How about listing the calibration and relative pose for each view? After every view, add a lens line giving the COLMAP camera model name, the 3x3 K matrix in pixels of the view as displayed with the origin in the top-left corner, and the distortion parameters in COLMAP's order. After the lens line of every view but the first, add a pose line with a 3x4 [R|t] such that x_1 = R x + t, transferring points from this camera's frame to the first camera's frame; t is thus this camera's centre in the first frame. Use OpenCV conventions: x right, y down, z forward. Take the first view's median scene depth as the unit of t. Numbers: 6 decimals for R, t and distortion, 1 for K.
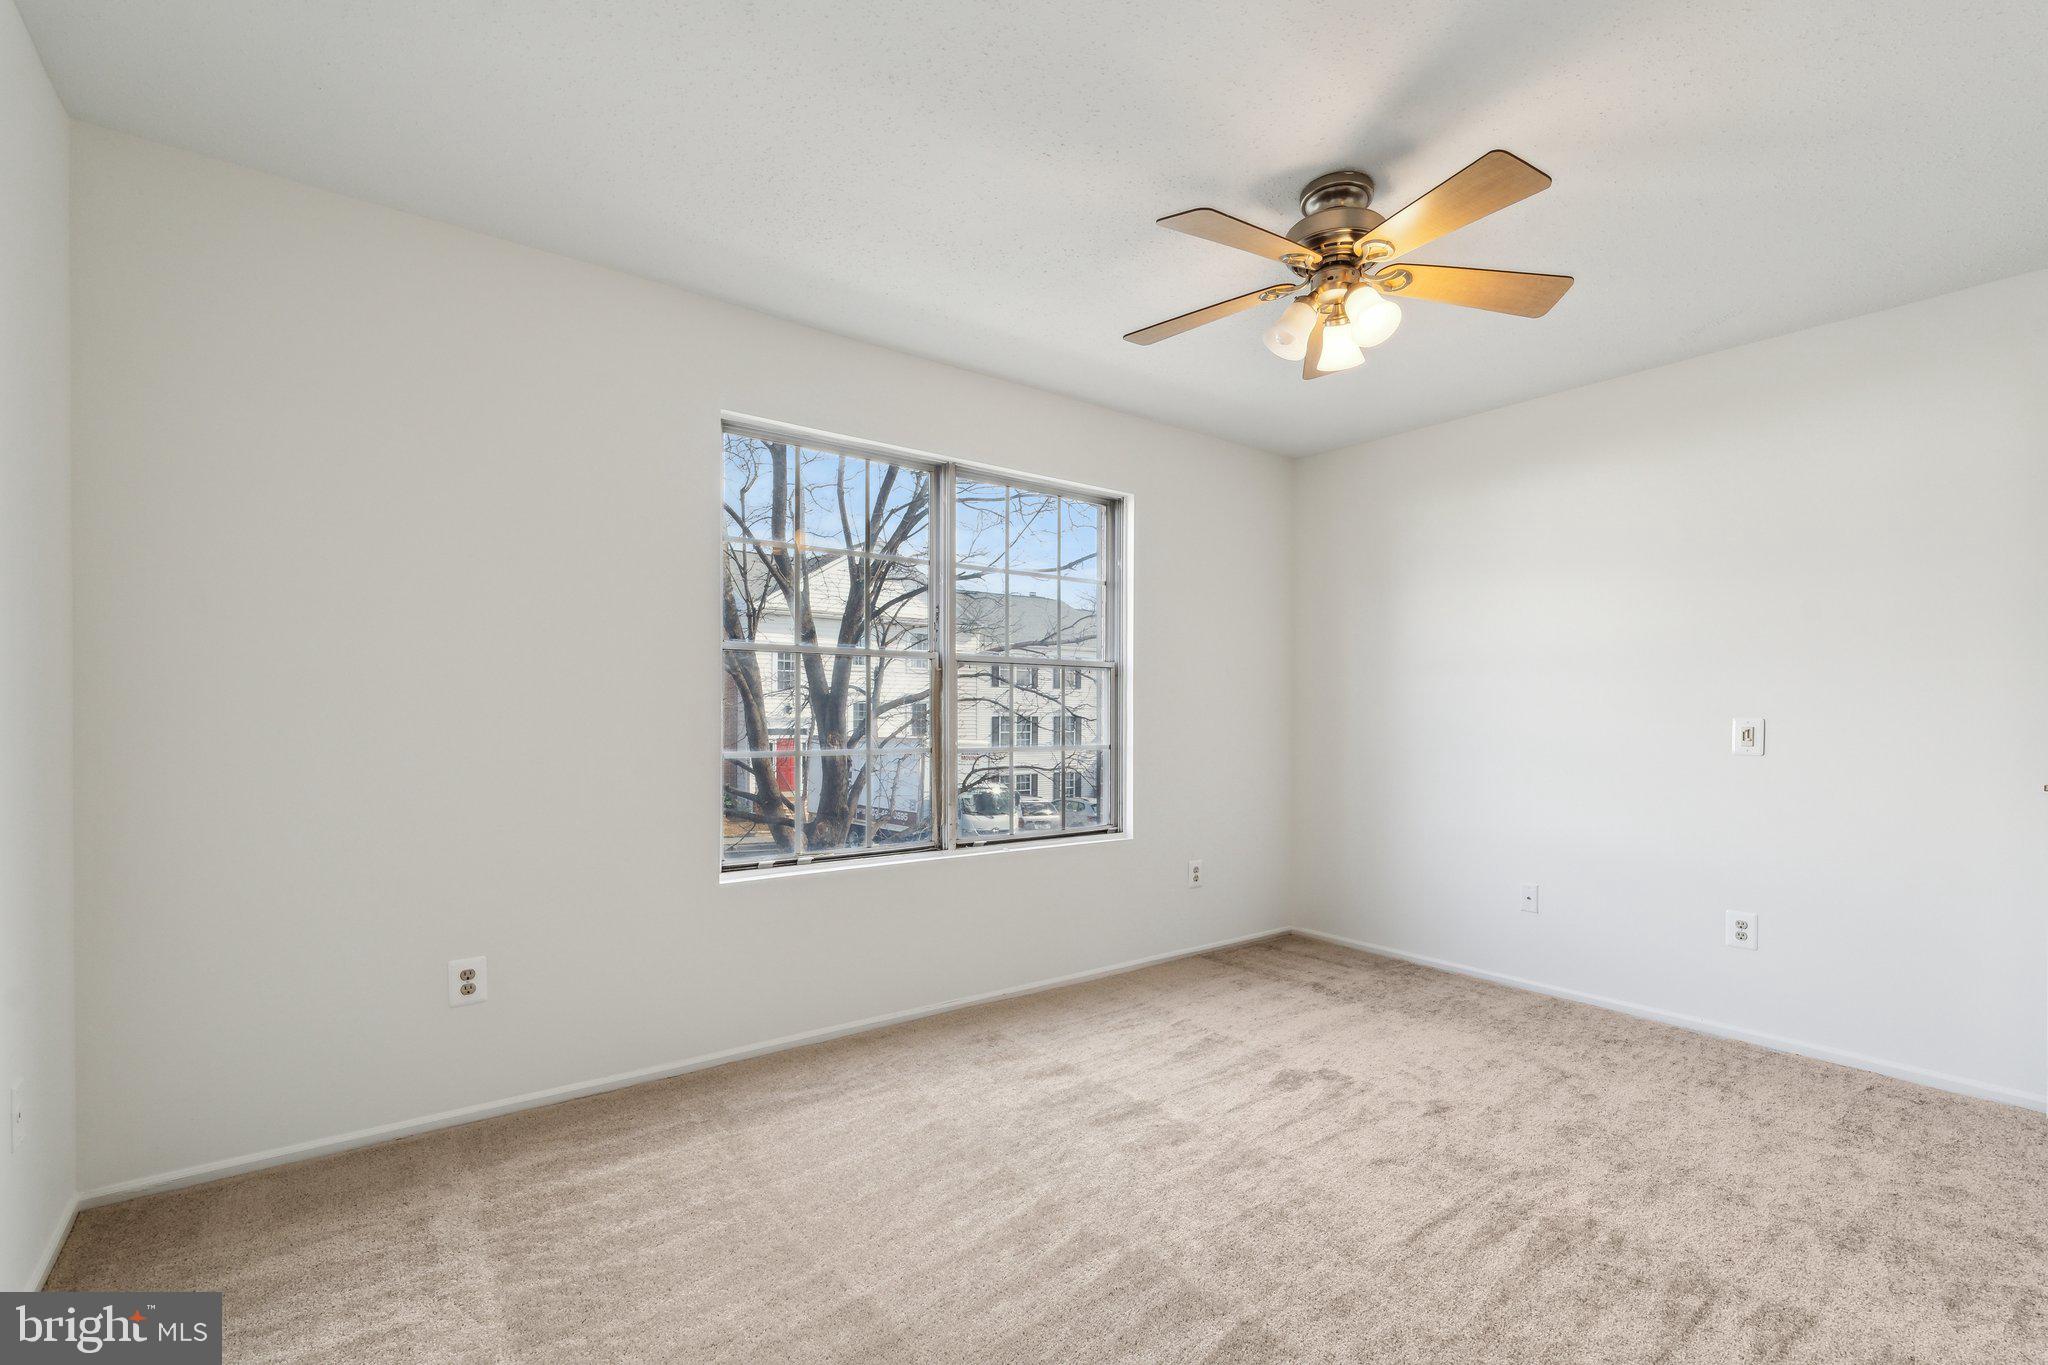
lens RADIAL K [[910.1, 0, 1023.7], [0, 910.1, 709.0], [0, 0, 1]] dist [-0.000927, -0.001161]
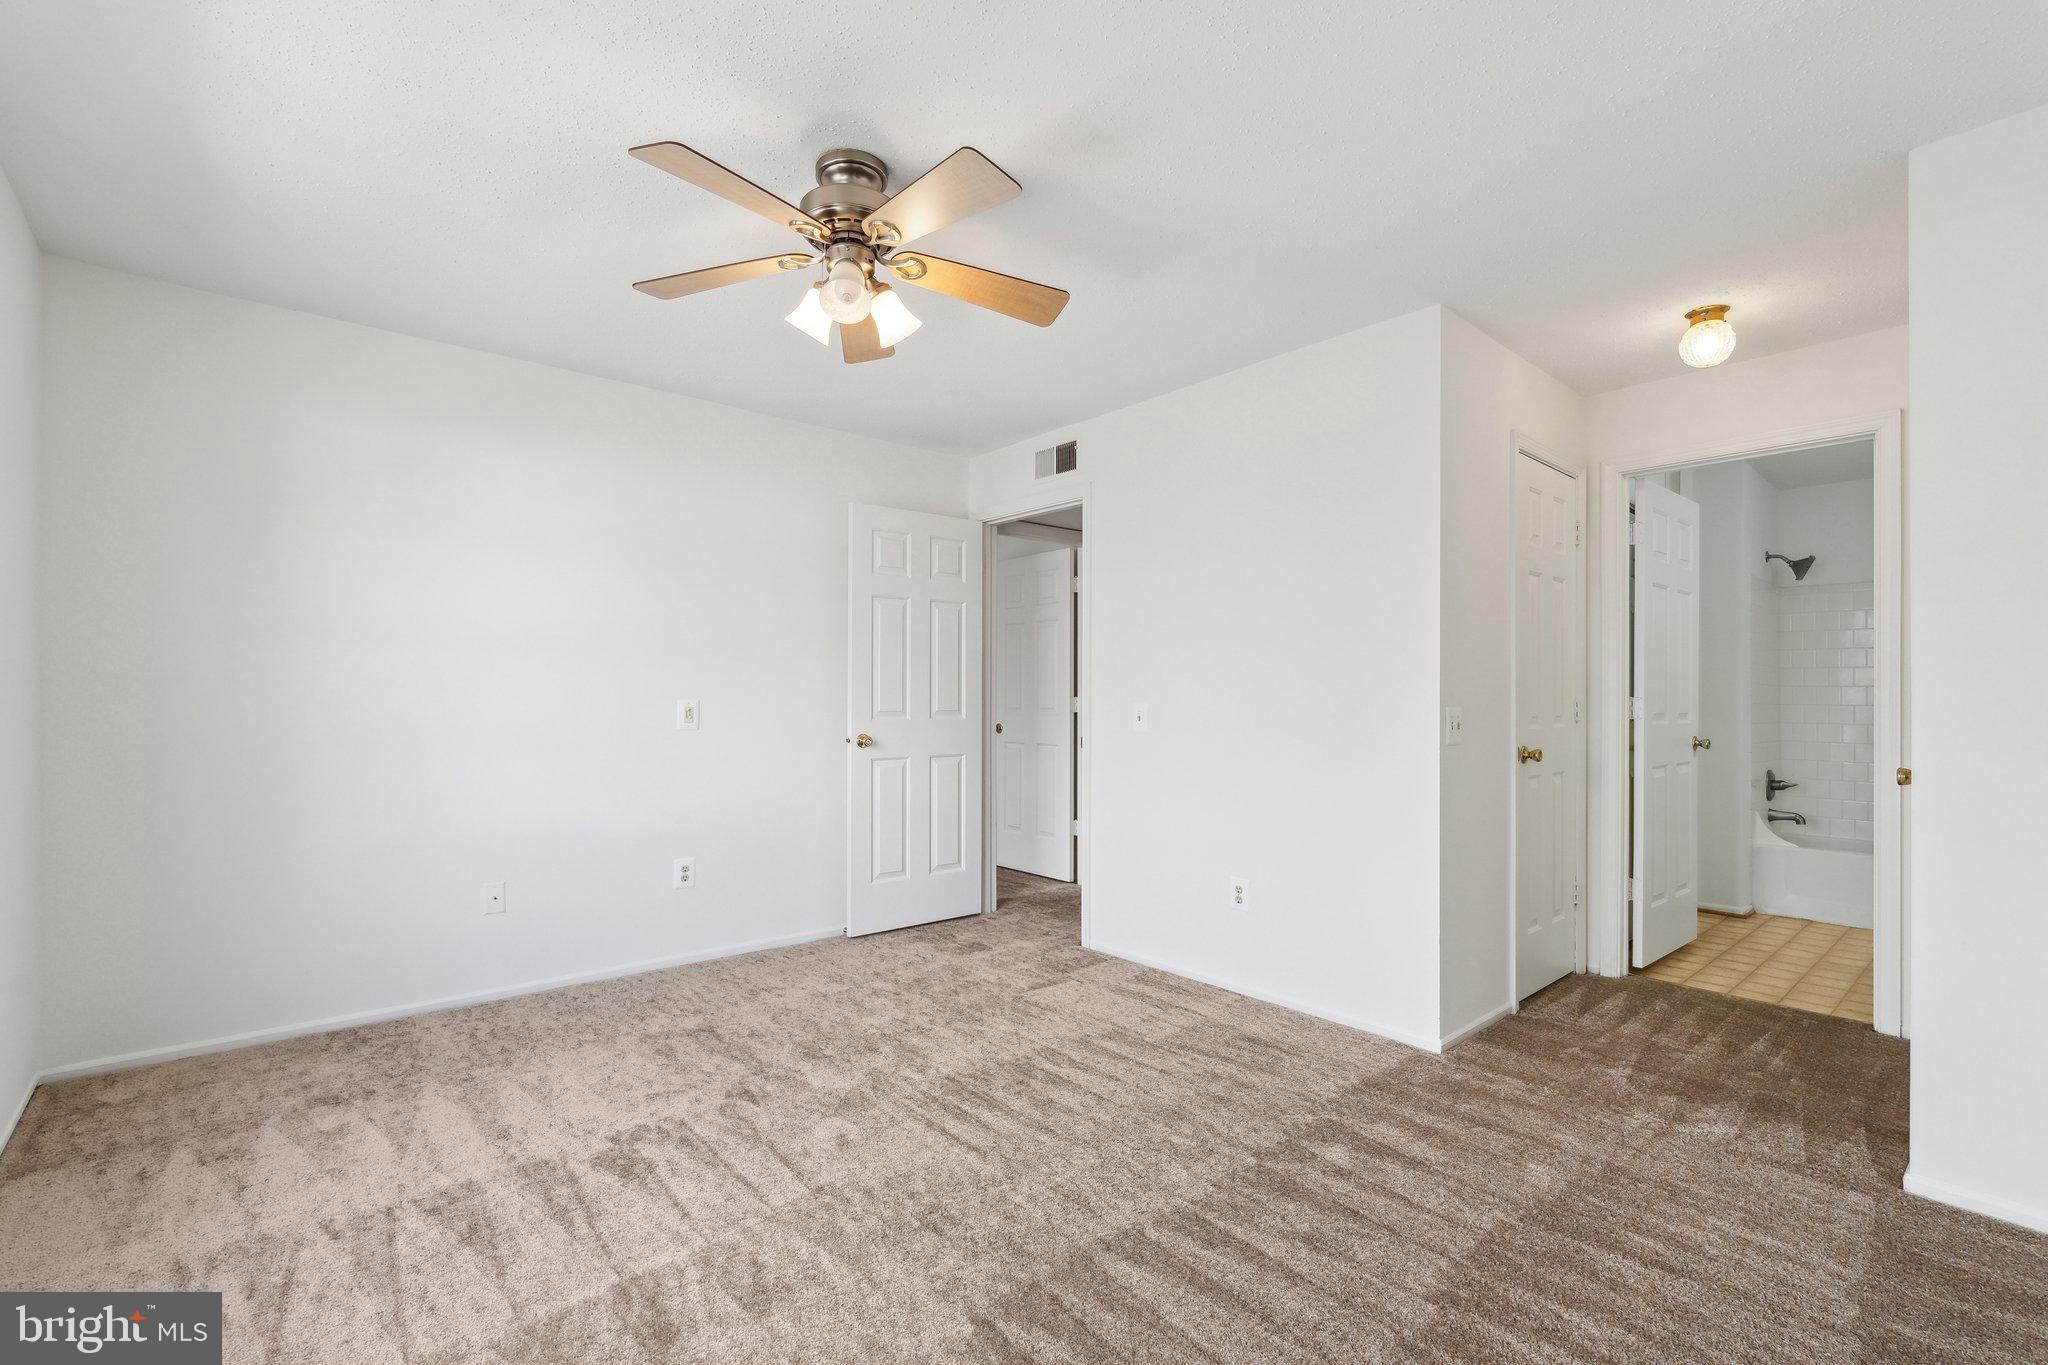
lens RADIAL K [[910.1, 0, 1023.7], [0, 910.1, 709.0], [0, 0, 1]] dist [-0.000927, -0.001161]
pose [[-0.062317, -0.020928, 0.997837, -0.520118], [-0.006293, 0.999768, 0.020576, -0.006172], [-0.998037, -0.004997, -0.062434, 0.717997]]
